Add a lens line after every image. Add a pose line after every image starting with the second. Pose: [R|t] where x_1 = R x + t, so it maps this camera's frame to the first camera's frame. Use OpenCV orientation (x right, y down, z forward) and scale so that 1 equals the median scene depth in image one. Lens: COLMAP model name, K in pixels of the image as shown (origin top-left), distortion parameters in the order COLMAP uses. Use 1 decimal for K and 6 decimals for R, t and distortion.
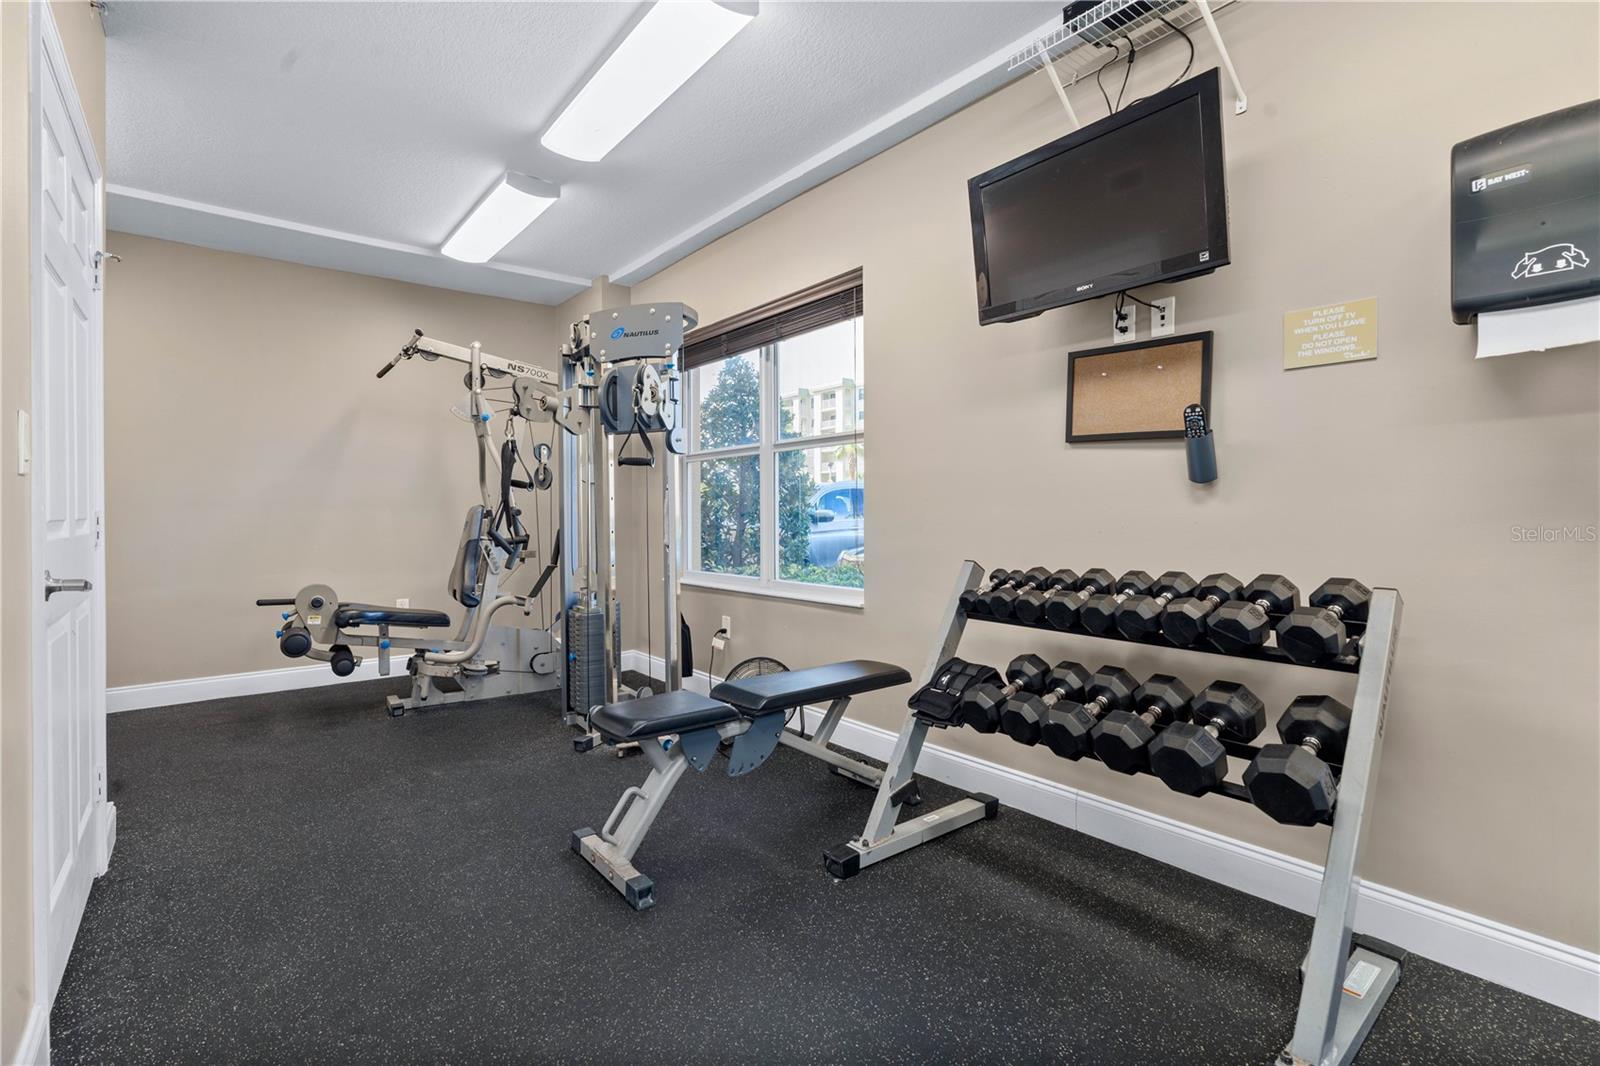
lens RADIAL K [[730.5, 0, 795.9], [0, 730.5, 523.4], [0, 0, 1]] dist [-0.000347, 0.000513]
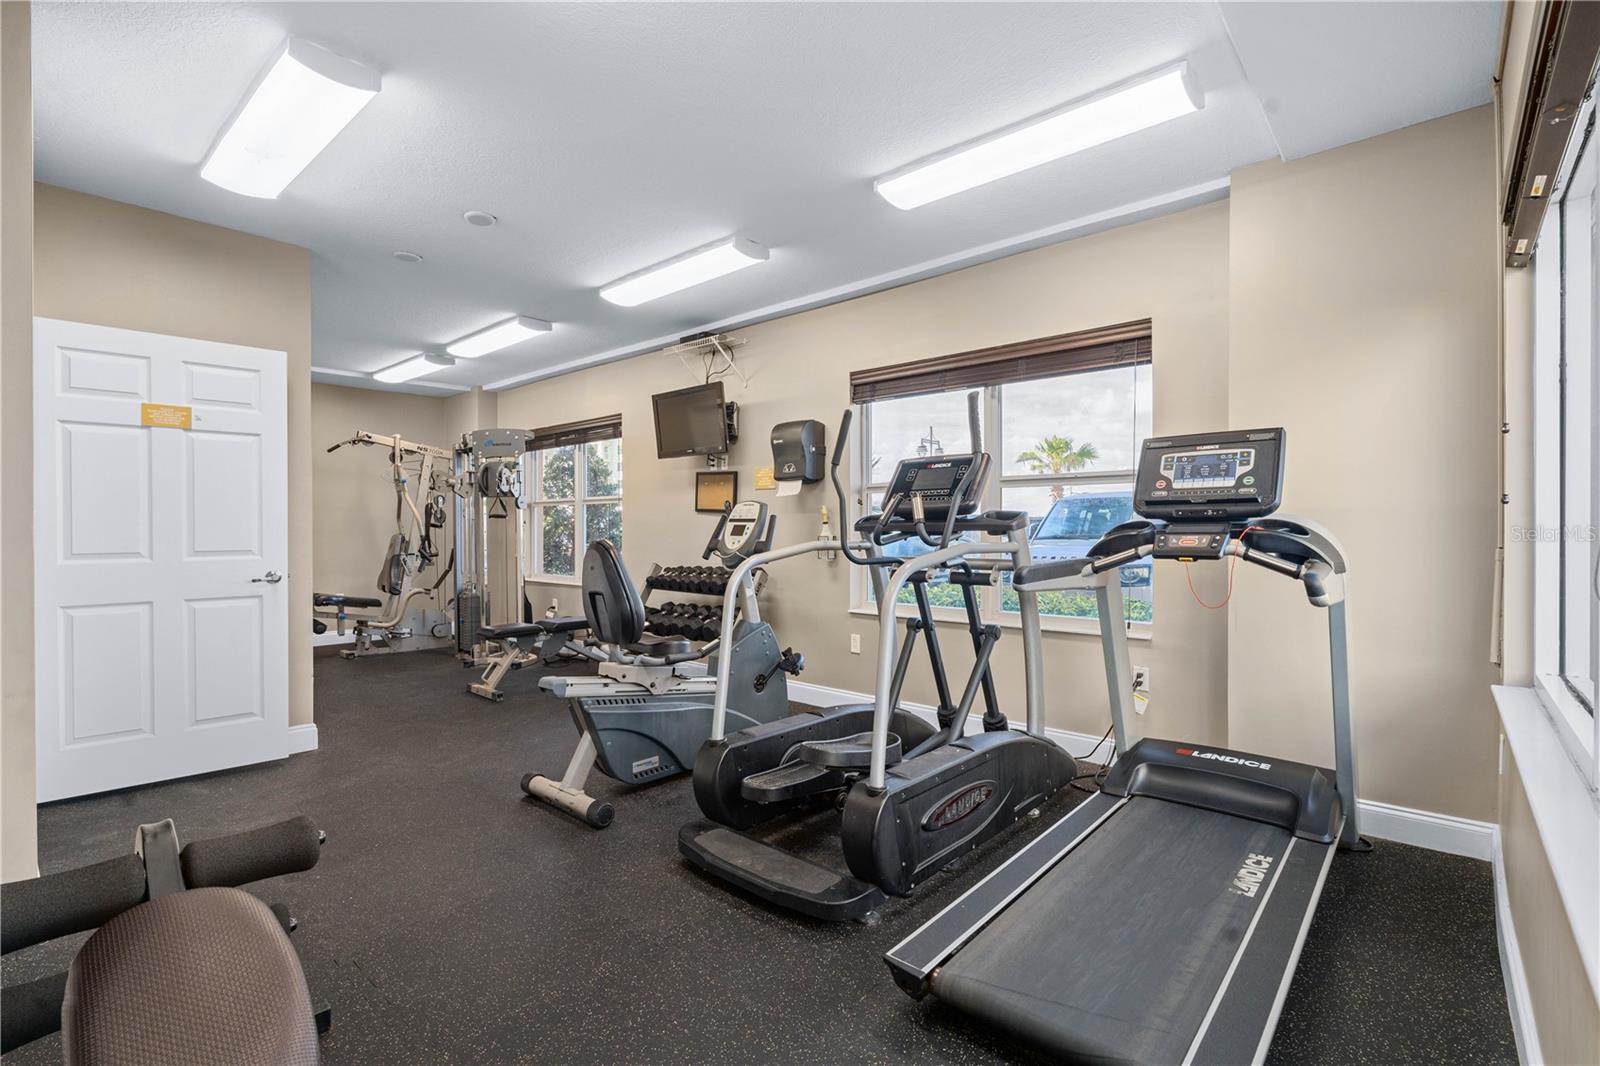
lens RADIAL K [[730.5, 0, 803.9], [0, 730.5, 539.1], [0, 0, 1]] dist [-0.000347, 0.000513]
pose [[0.985894, 0.000912, 0.167368, 0.213954], [-0.001193, 0.999998, 0.001580, -0.018714], [-0.167366, -0.001757, 0.985893, -0.876576]]
